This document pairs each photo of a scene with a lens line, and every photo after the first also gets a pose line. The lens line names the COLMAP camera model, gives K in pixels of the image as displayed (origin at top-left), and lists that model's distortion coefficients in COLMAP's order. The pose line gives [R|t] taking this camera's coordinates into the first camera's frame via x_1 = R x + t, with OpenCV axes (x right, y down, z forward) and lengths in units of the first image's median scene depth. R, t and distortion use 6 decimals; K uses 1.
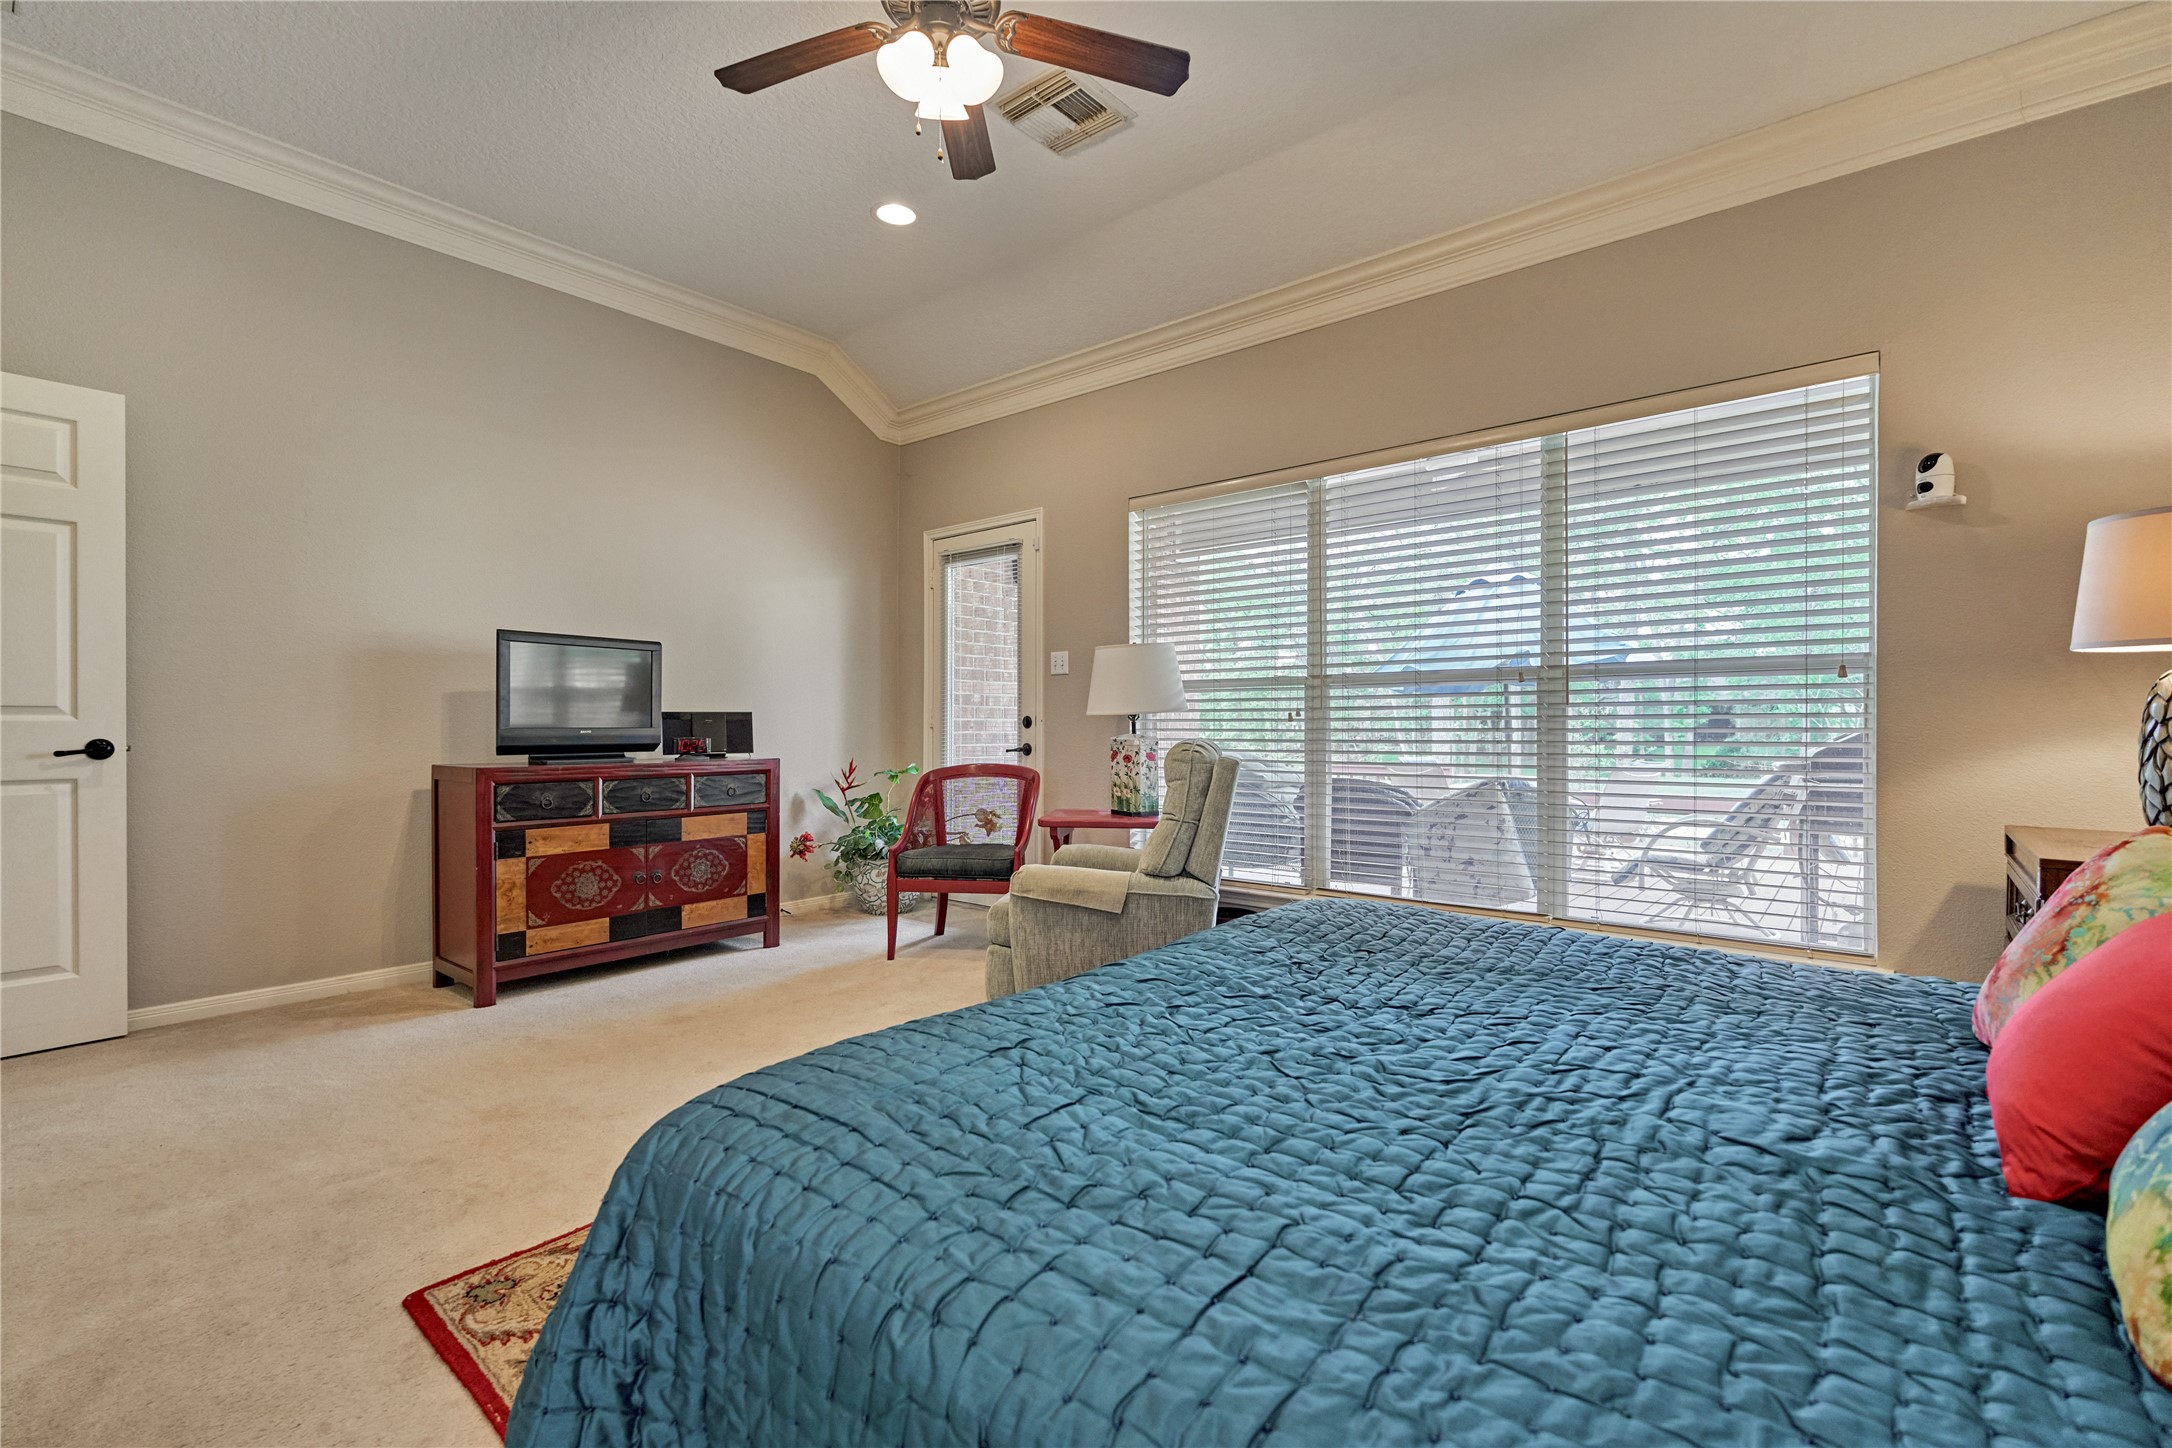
lens RADIAL K [[955.5, 0, 1086.0], [0, 955.5, 724.0], [0, 0, 1]] dist [0.000327, 0.000080]
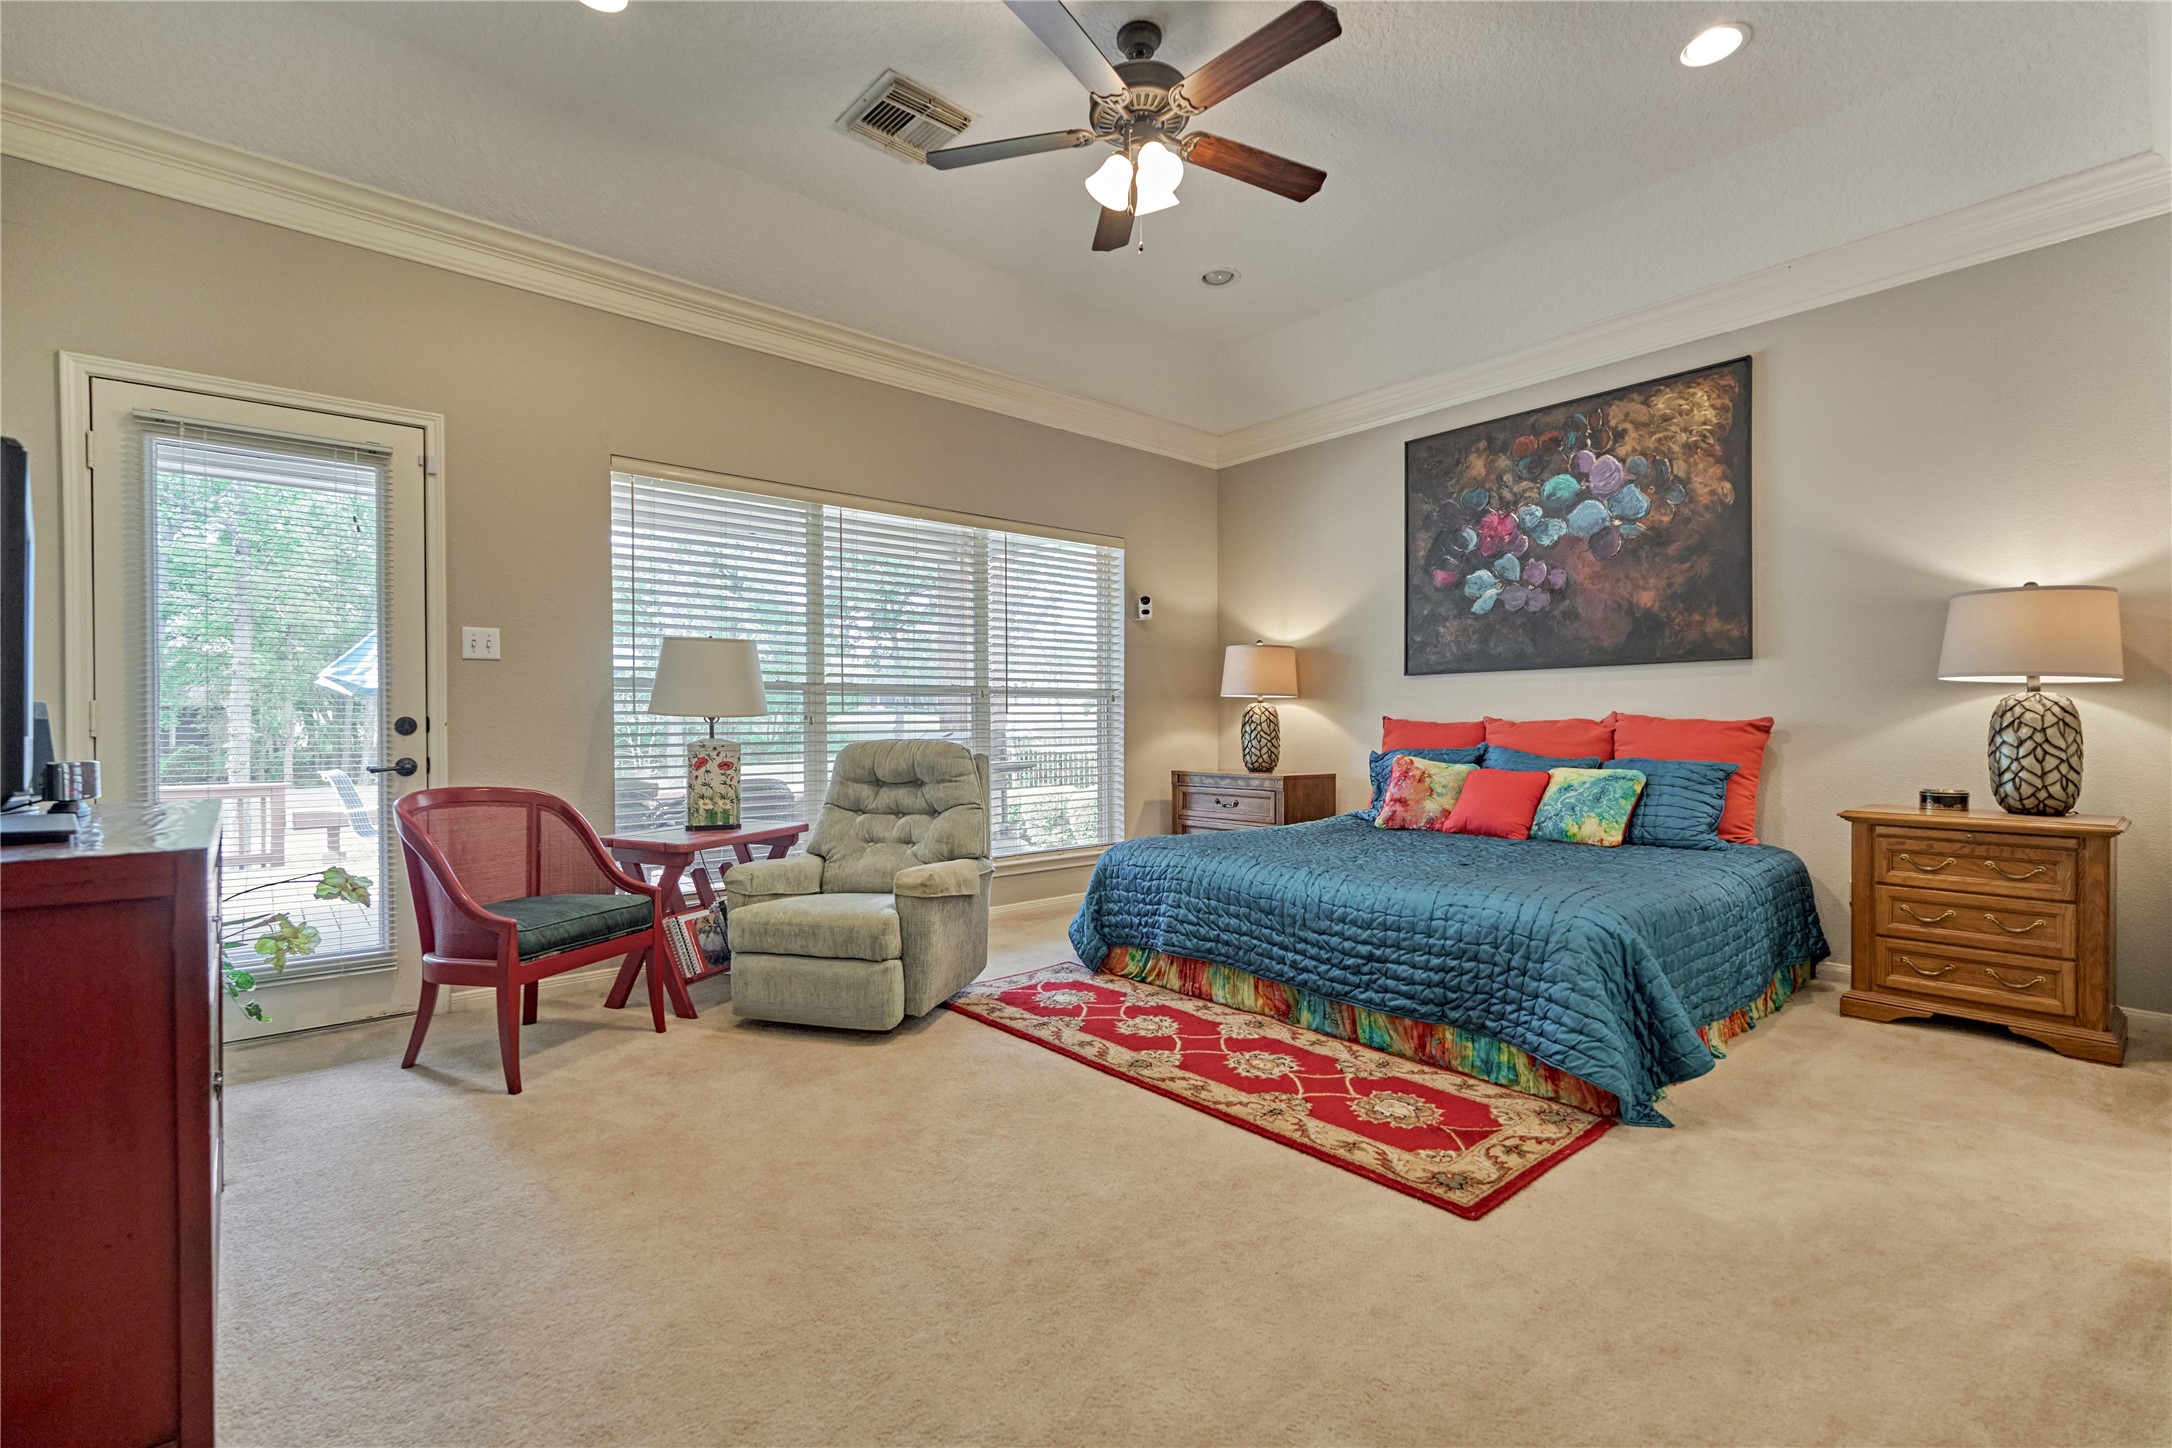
lens RADIAL K [[963.4, 0, 1083.1], [0, 963.4, 729.4], [0, 0, 1]] dist [-0.002965, 0.000015]
pose [[0.160082, 0.001457, 0.987103, -0.784328], [0.009393, 0.999951, -0.002999, 0.008178], [-0.987059, 0.009752, 0.160060, 0.518385]]
